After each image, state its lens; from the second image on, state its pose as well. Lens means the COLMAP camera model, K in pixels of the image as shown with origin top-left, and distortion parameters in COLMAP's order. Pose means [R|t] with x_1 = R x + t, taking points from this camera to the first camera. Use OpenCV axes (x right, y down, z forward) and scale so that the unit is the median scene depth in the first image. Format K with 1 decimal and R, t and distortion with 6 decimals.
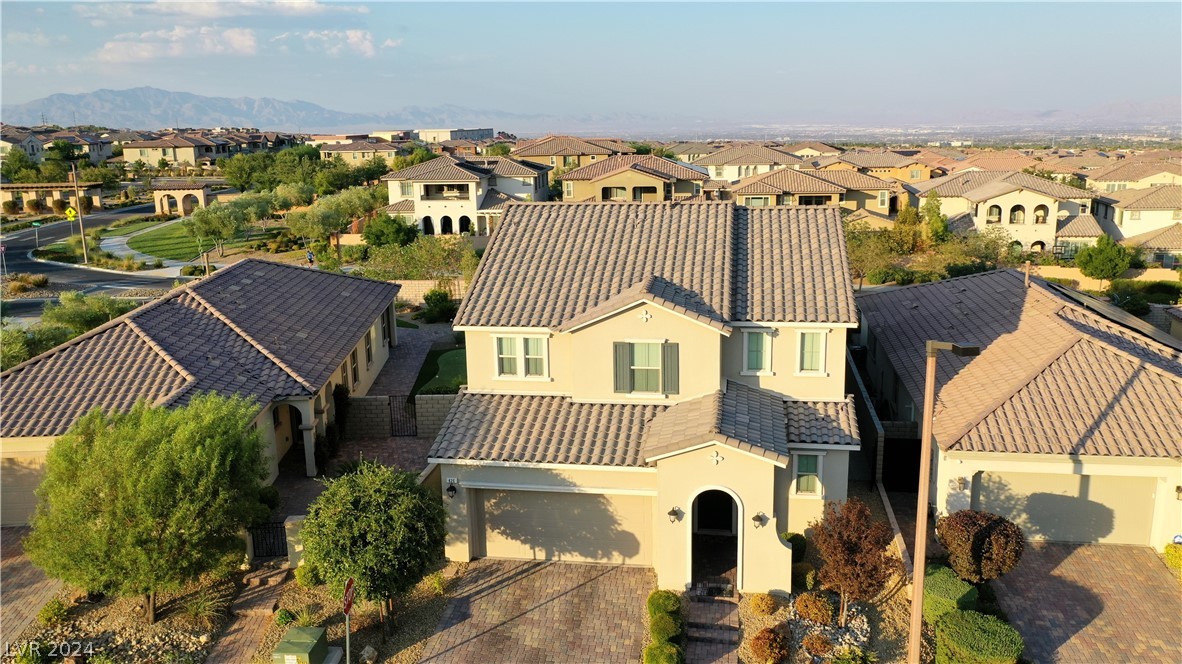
lens RADIAL K [[926.8, 0, 592.8], [0, 926.8, 325.0], [0, 0, 1]] dist [0.004331, 0.000556]
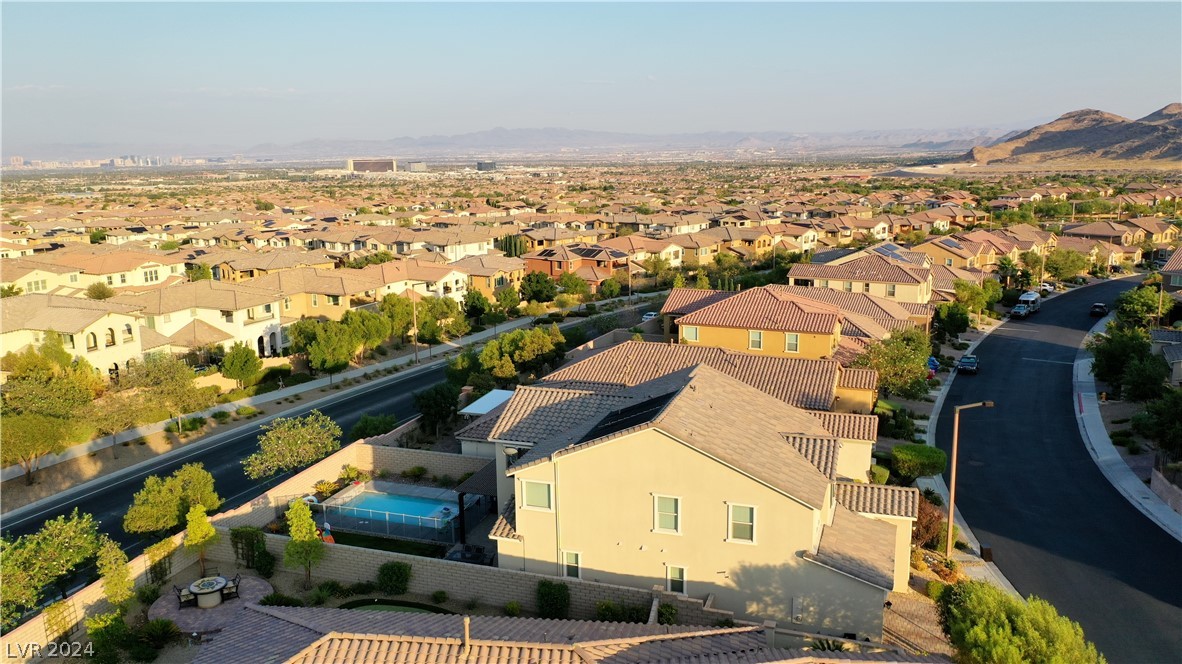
lens RADIAL K [[926.8, 0, 592.8], [0, 926.8, 325.0], [0, 0, 1]] dist [0.004331, 0.000556]
pose [[0.157380, -0.173399, 0.972196, -1.512928], [0.222182, 0.965442, 0.136227, -0.529643], [-0.962220, 0.194565, 0.190468, 1.044990]]
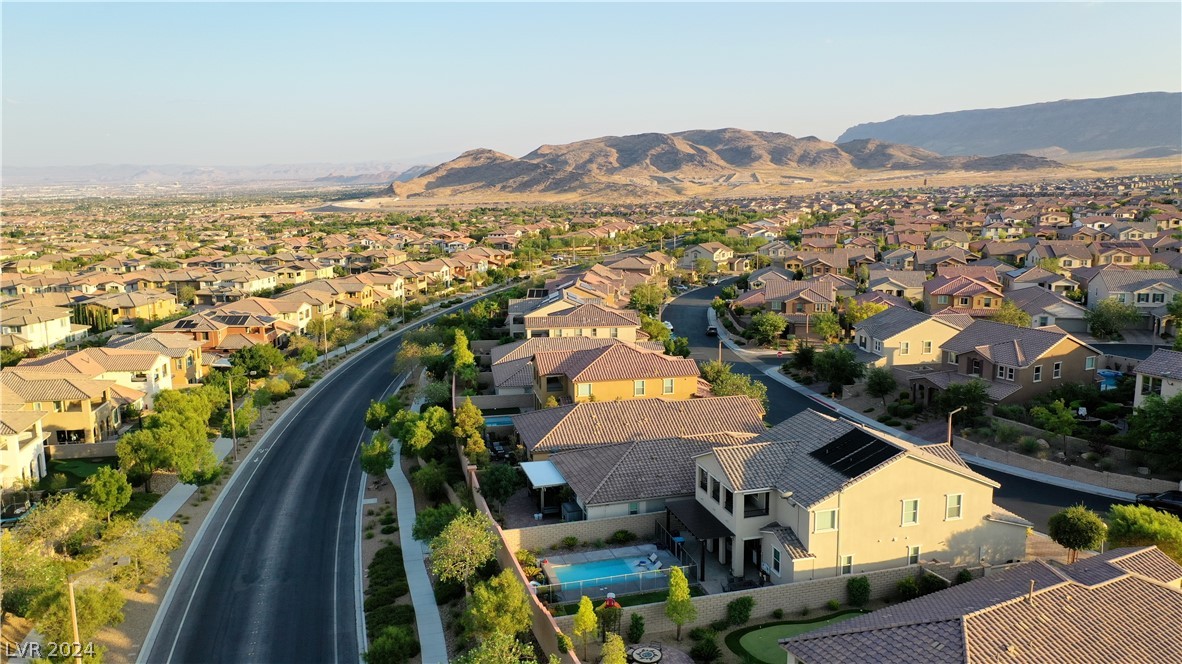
lens RADIAL K [[926.8, 0, 592.8], [0, 926.8, 325.0], [0, 0, 1]] dist [0.004331, 0.000556]
pose [[-0.435937, -0.125244, 0.891220, -1.678240], [0.213293, 0.947679, 0.237509, -1.110521], [-0.874337, 0.293630, -0.386414, 2.647978]]
